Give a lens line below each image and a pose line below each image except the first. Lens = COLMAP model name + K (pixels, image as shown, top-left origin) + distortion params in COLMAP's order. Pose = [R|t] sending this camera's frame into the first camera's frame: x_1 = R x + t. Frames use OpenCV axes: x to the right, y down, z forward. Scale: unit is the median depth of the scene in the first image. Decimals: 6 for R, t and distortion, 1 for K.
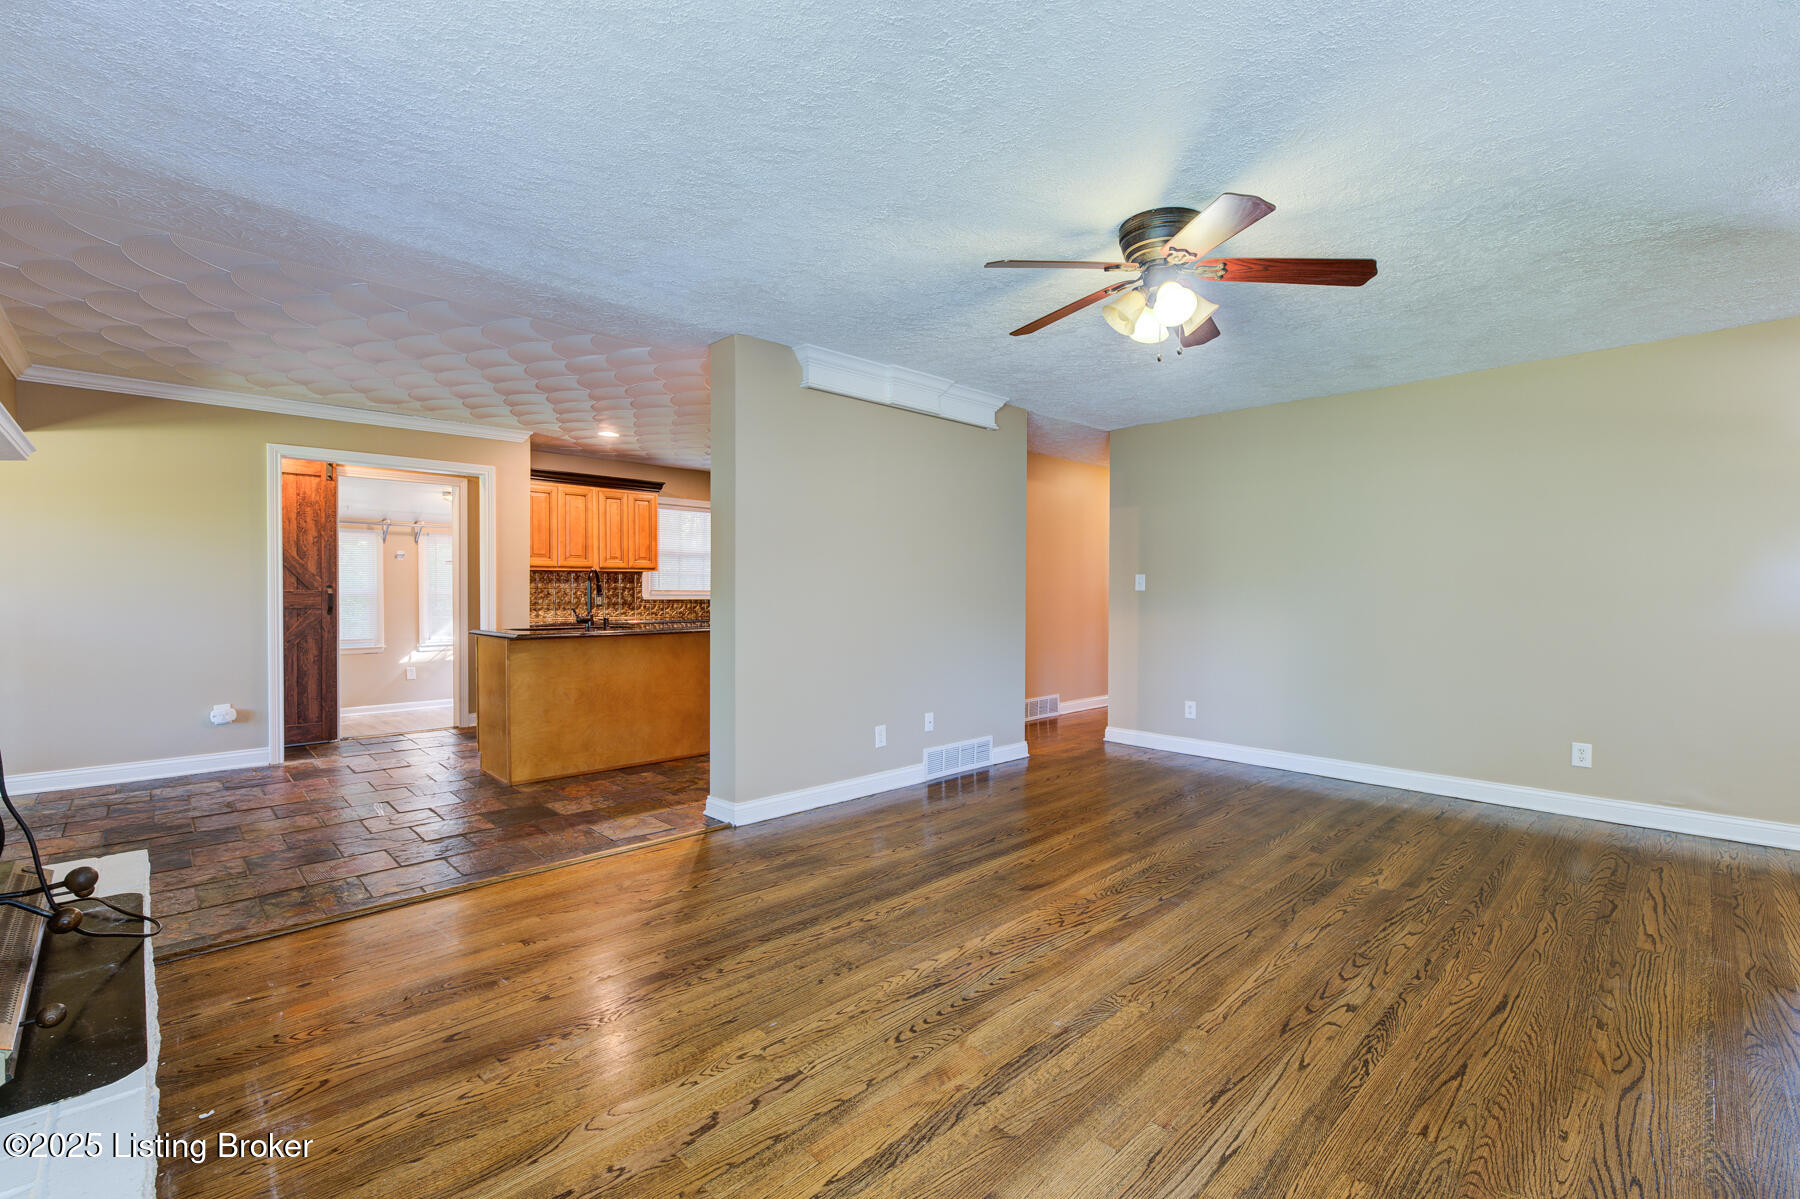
lens RADIAL K [[768.0, 0, 895.1], [0, 768.0, 606.3], [0, 0, 1]] dist [-0.002446, -0.000122]
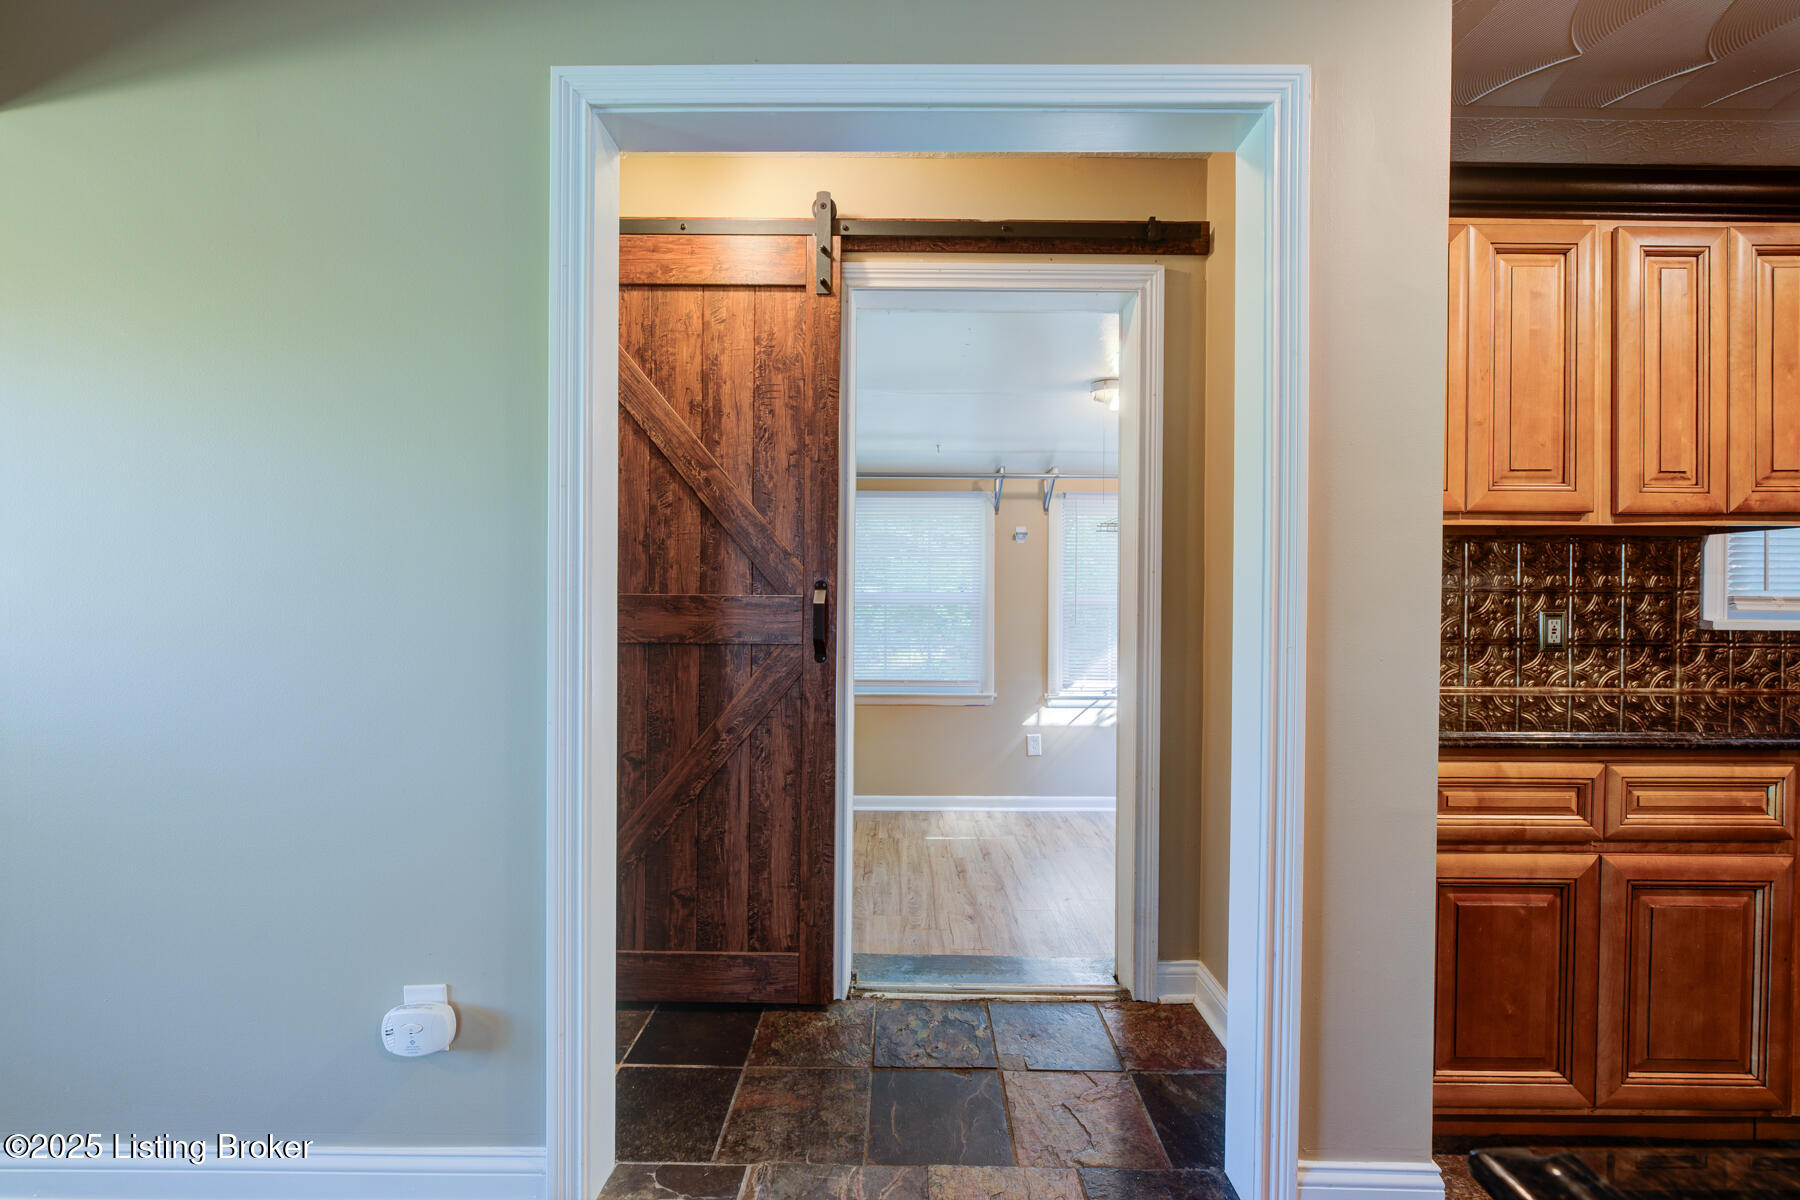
lens RADIAL K [[768.0, 0, 896.2], [0, 768.0, 605.0], [0, 0, 1]] dist [-0.002446, -0.000122]
pose [[0.718964, 0.009256, -0.694986, -0.356489], [-0.017187, 0.999842, -0.004463, -0.011916], [0.694835, 0.015154, 0.719009, 0.595046]]
